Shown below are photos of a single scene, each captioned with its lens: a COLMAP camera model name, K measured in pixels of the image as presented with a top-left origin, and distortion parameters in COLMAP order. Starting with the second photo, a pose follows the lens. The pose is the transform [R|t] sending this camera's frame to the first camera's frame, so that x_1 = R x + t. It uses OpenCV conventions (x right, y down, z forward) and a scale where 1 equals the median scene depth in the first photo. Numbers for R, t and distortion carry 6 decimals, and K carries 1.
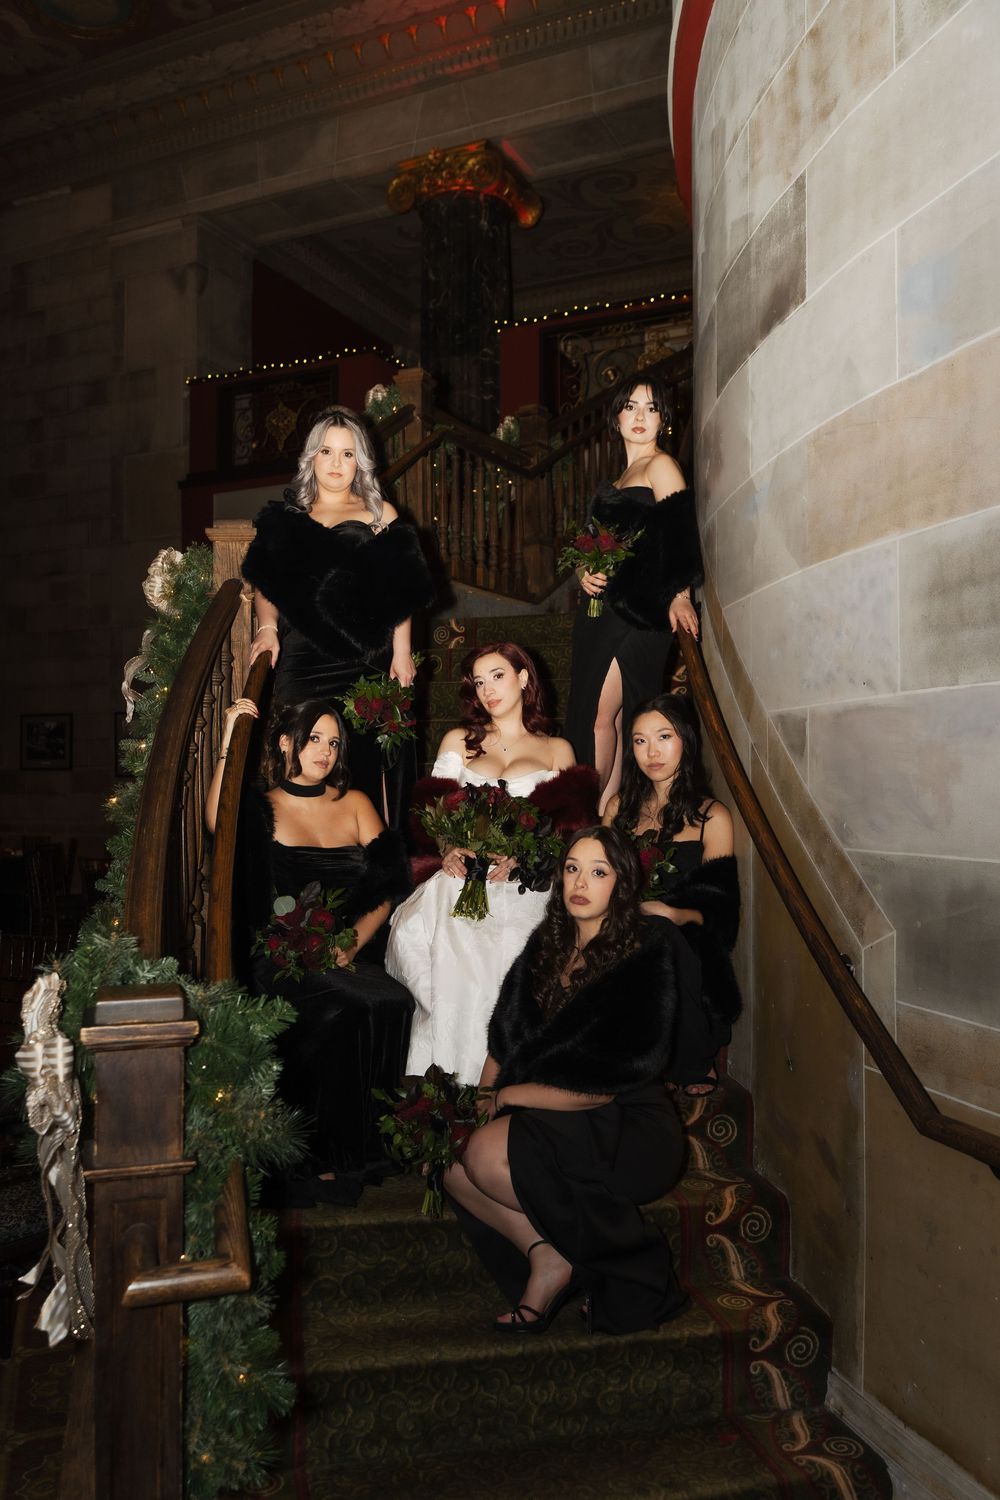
lens RADIAL K [[1209.0, 0, 500.0], [0, 1209.0, 750.0], [0, 0, 1]] dist [0.002572, 0.001664]
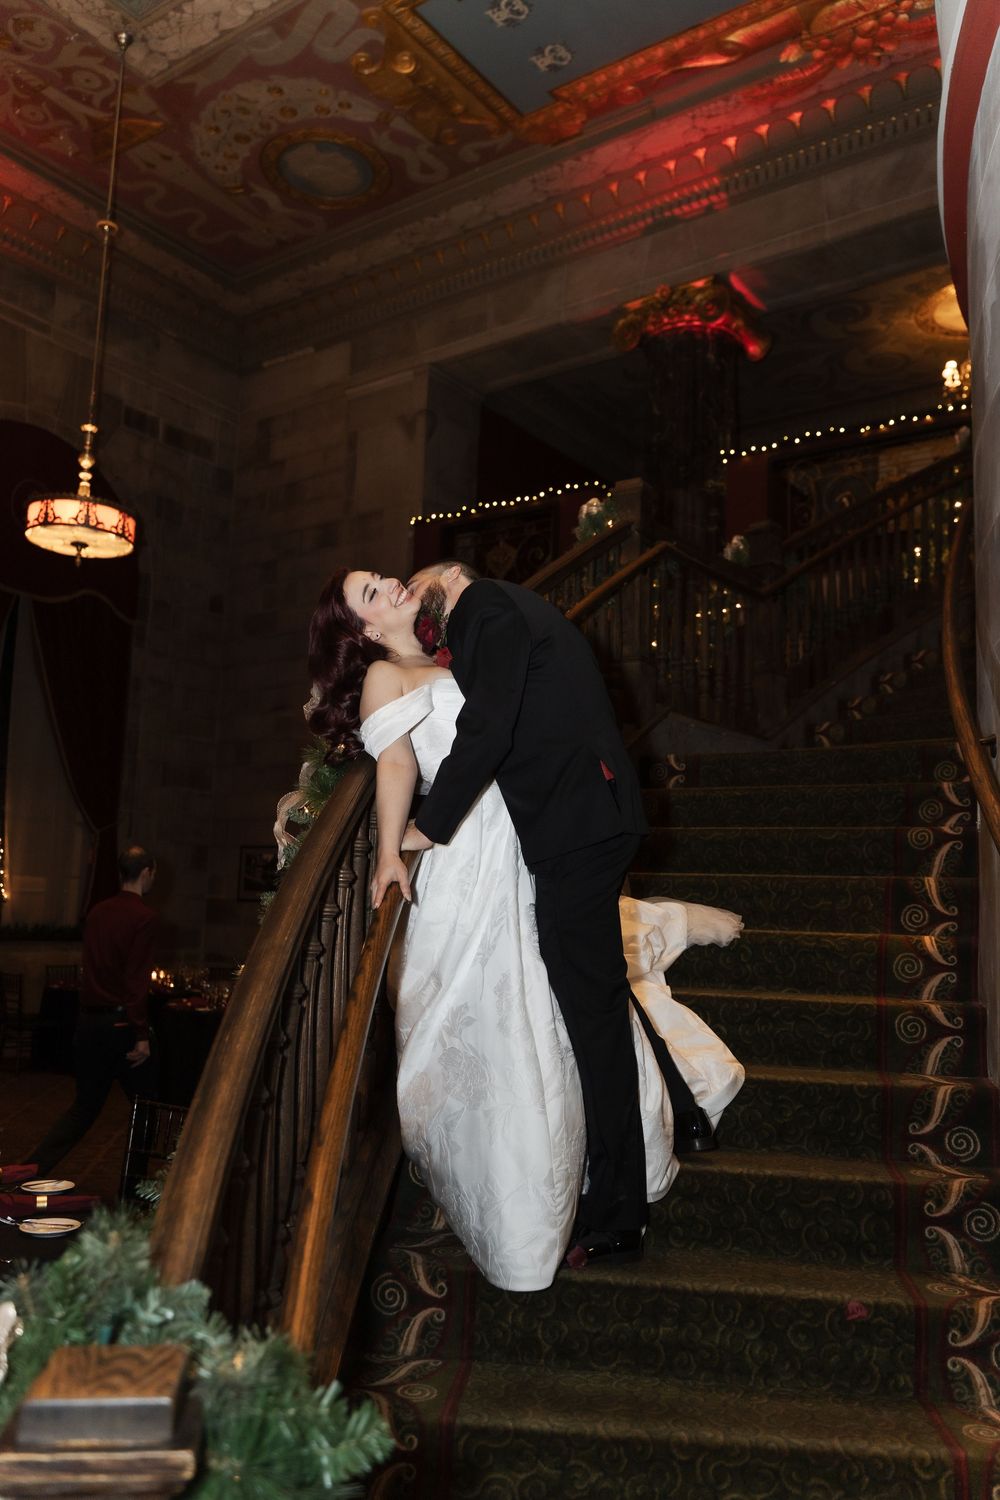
lens RADIAL K [[1188.6, 0, 500.0], [0, 1188.6, 750.0], [0, 0, 1]] dist [0.003420, -0.013347]
pose [[0.983273, 0.011903, -0.181748, -0.002334], [-0.032622, 0.993236, -0.111439, -0.005842], [0.179192, 0.115504, 0.977010, 0.065778]]
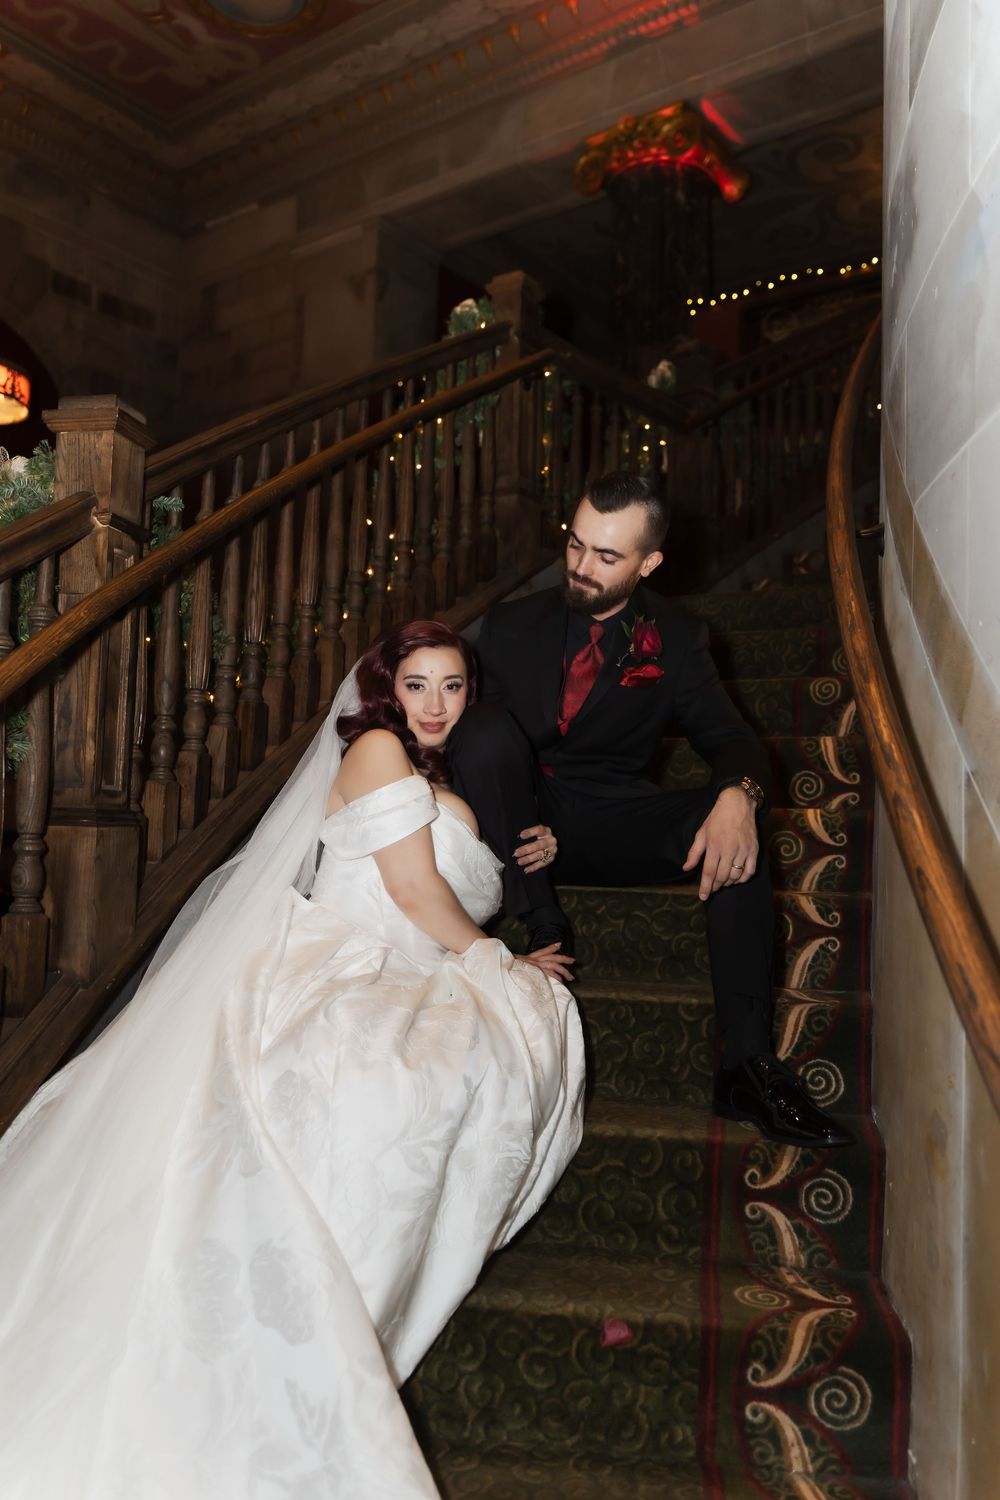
lens RADIAL K [[1188.6, 0, 500.0], [0, 1188.6, 750.0], [0, 0, 1]] dist [0.003420, -0.013347]
pose [[0.981084, 0.017842, -0.192759, 0.032586], [-0.024903, 0.999102, -0.034274, 0.001431], [0.191974, 0.038426, 0.980647, 0.141805]]
